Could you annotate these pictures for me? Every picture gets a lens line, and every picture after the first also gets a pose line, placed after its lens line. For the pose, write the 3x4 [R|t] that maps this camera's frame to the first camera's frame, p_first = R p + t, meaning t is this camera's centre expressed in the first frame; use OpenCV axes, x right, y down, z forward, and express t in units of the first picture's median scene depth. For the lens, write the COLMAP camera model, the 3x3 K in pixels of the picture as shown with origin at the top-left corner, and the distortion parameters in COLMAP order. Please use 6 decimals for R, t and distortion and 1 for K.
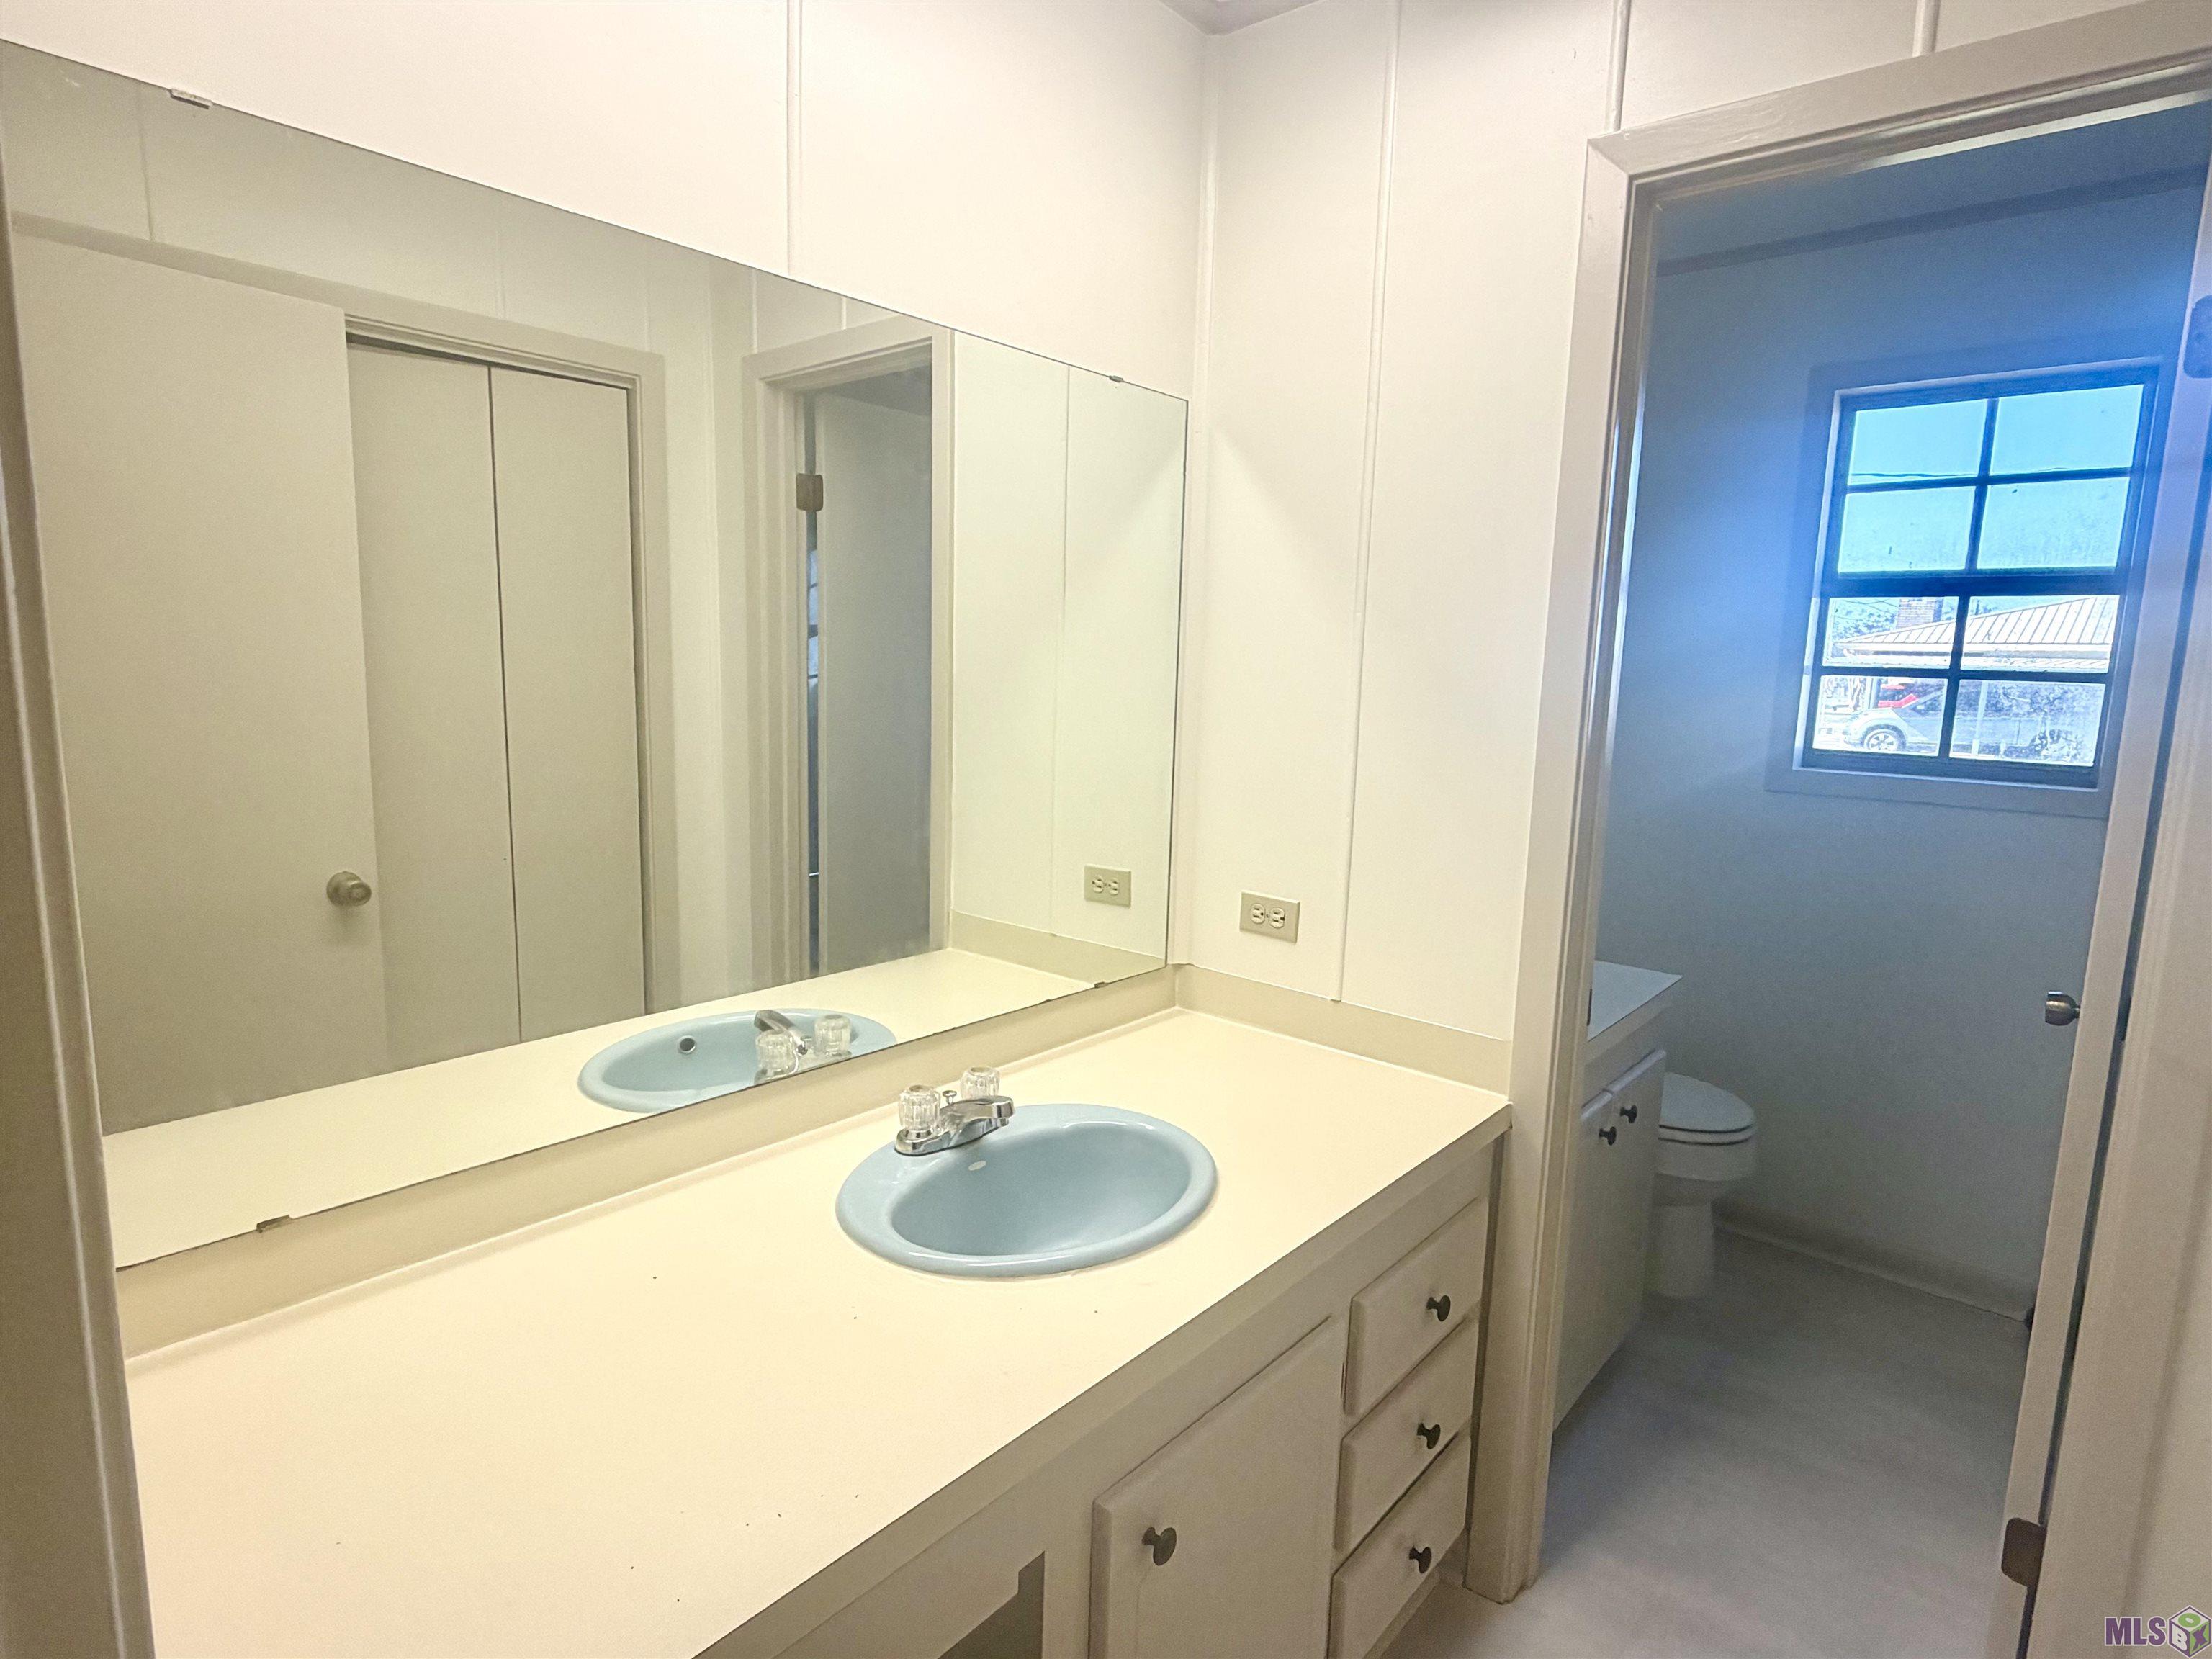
lens RADIAL K [[1190.9, 0, 1106.0], [0, 1190.9, 829.5], [0, 0, 1]] dist [0.024595, -0.000213]
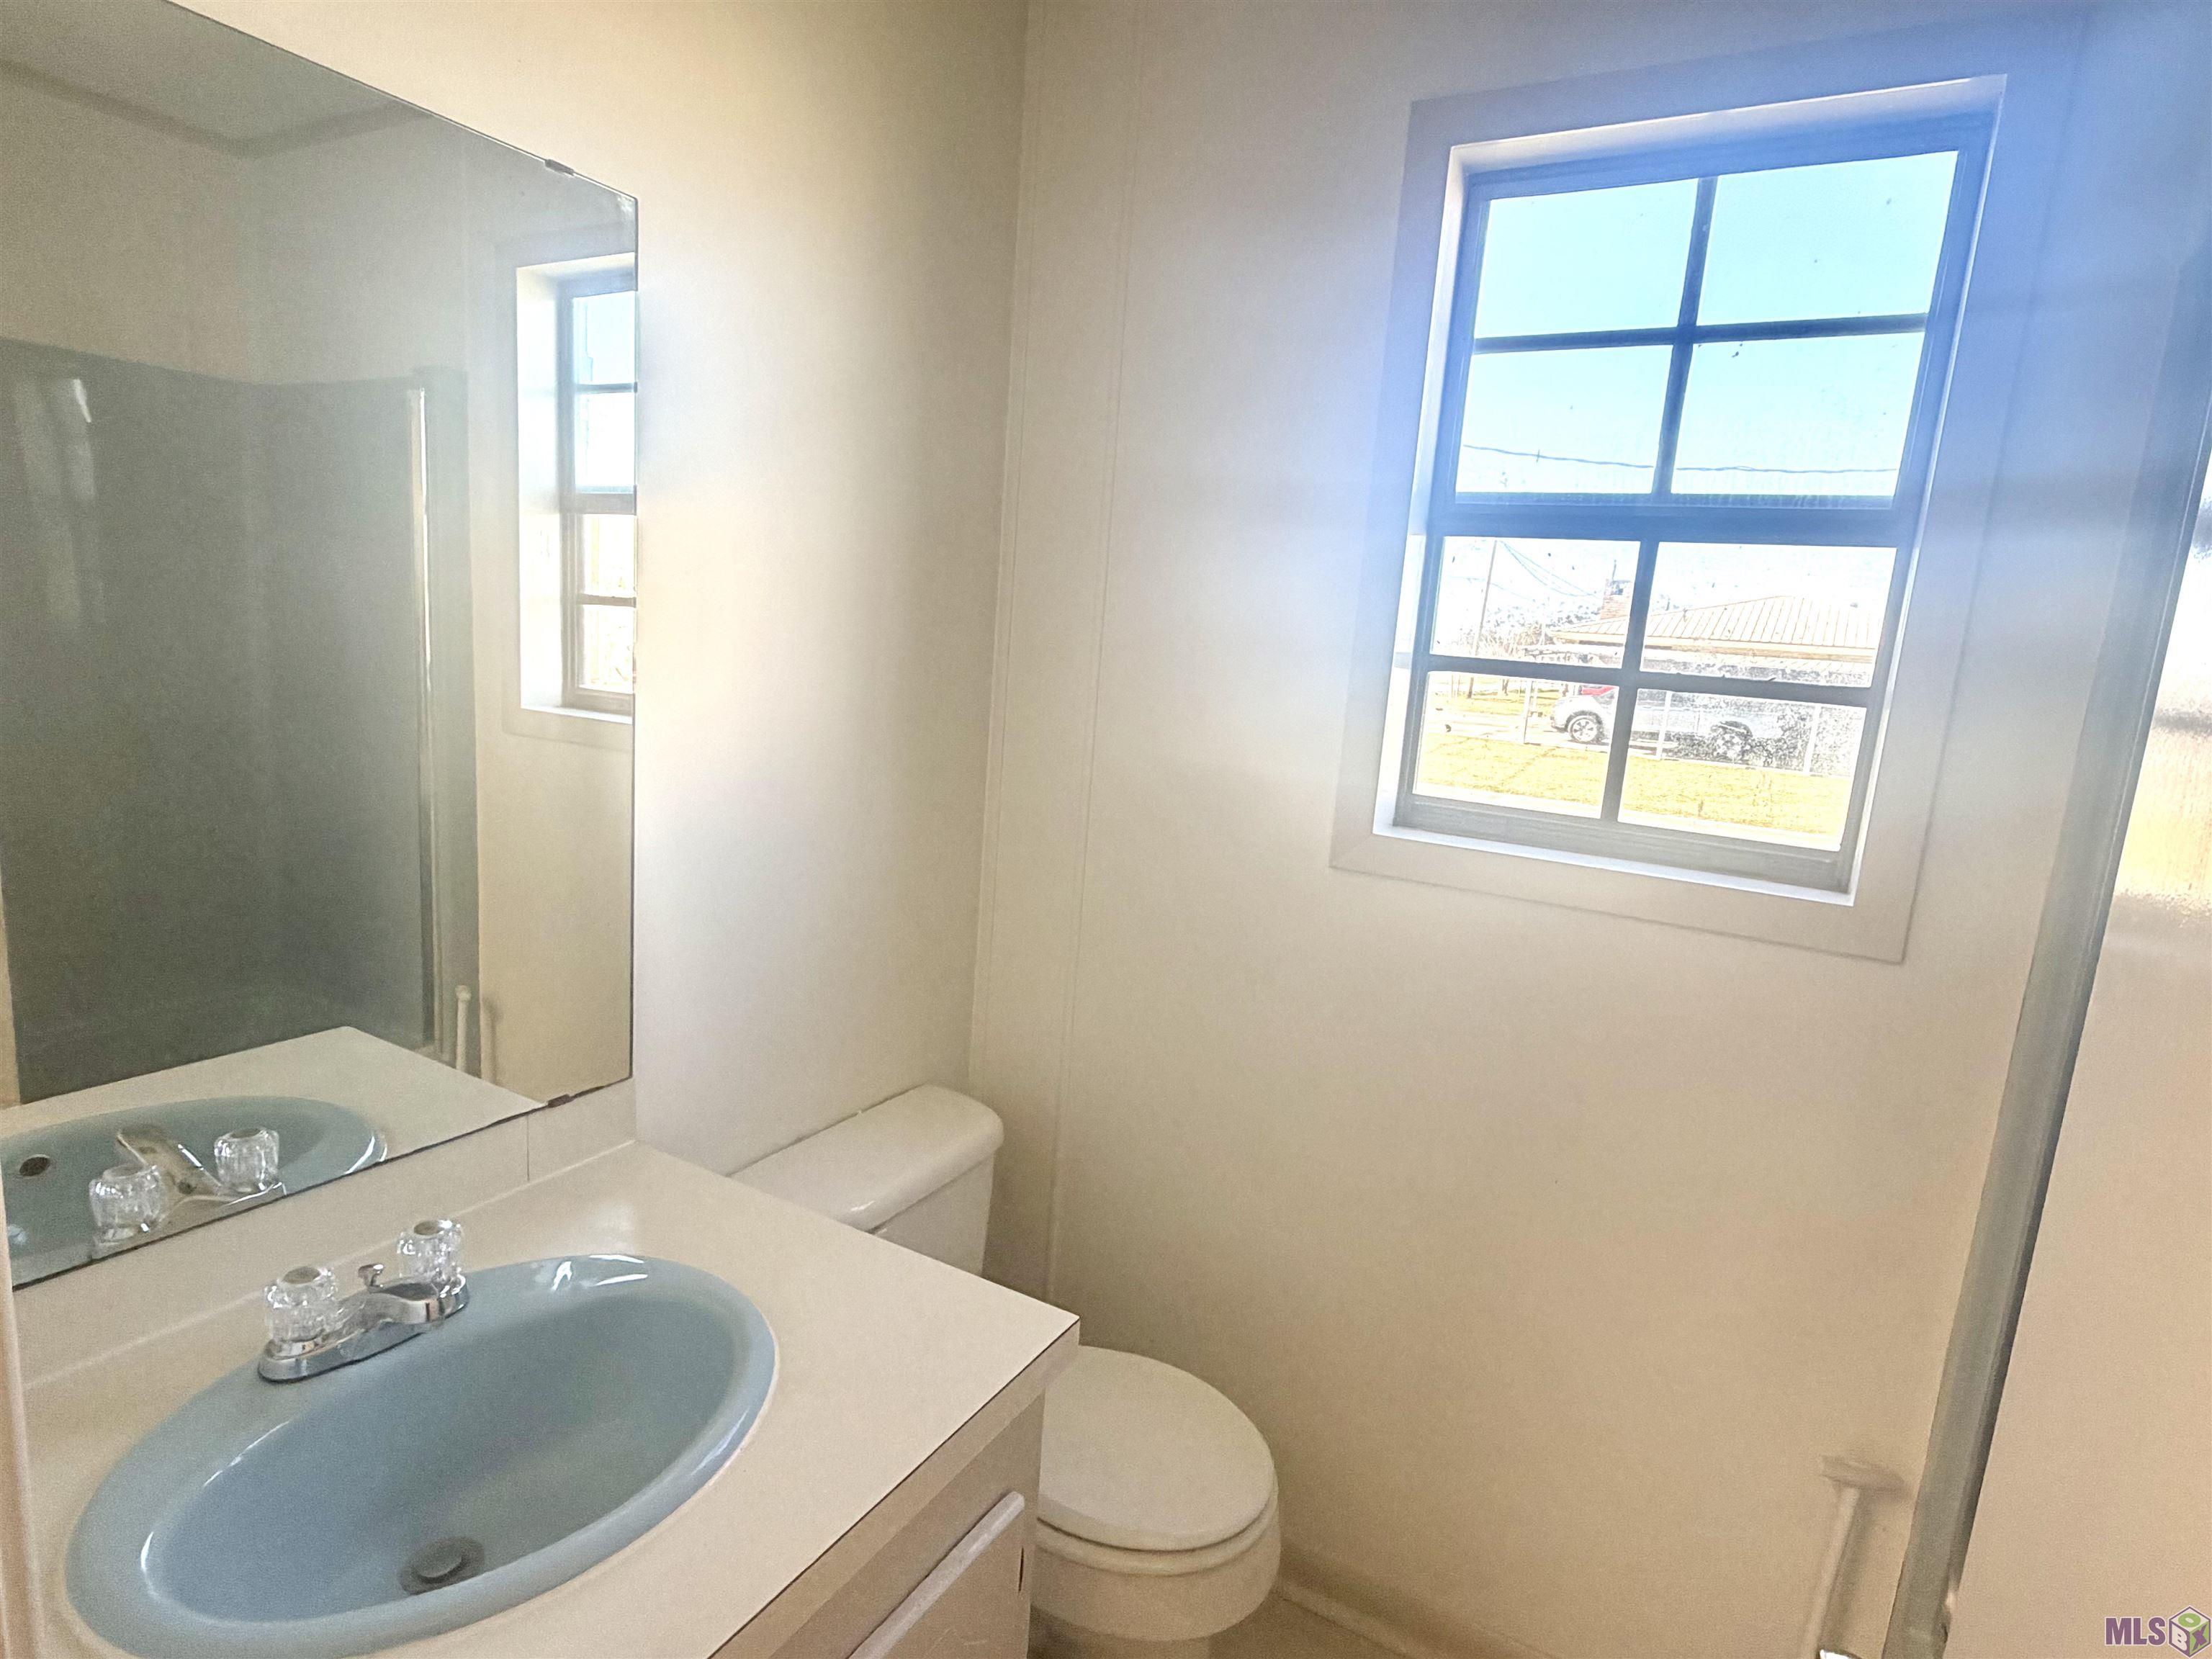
lens RADIAL K [[1190.9, 0, 1106.0], [0, 1190.9, 829.5], [0, 0, 1]] dist [0.024595, -0.000213]
pose [[0.981556, 0.011252, 0.190844, 0.353309], [-0.017169, 0.999421, 0.029380, -0.070093], [-0.190403, -0.032114, 0.981181, 0.490336]]
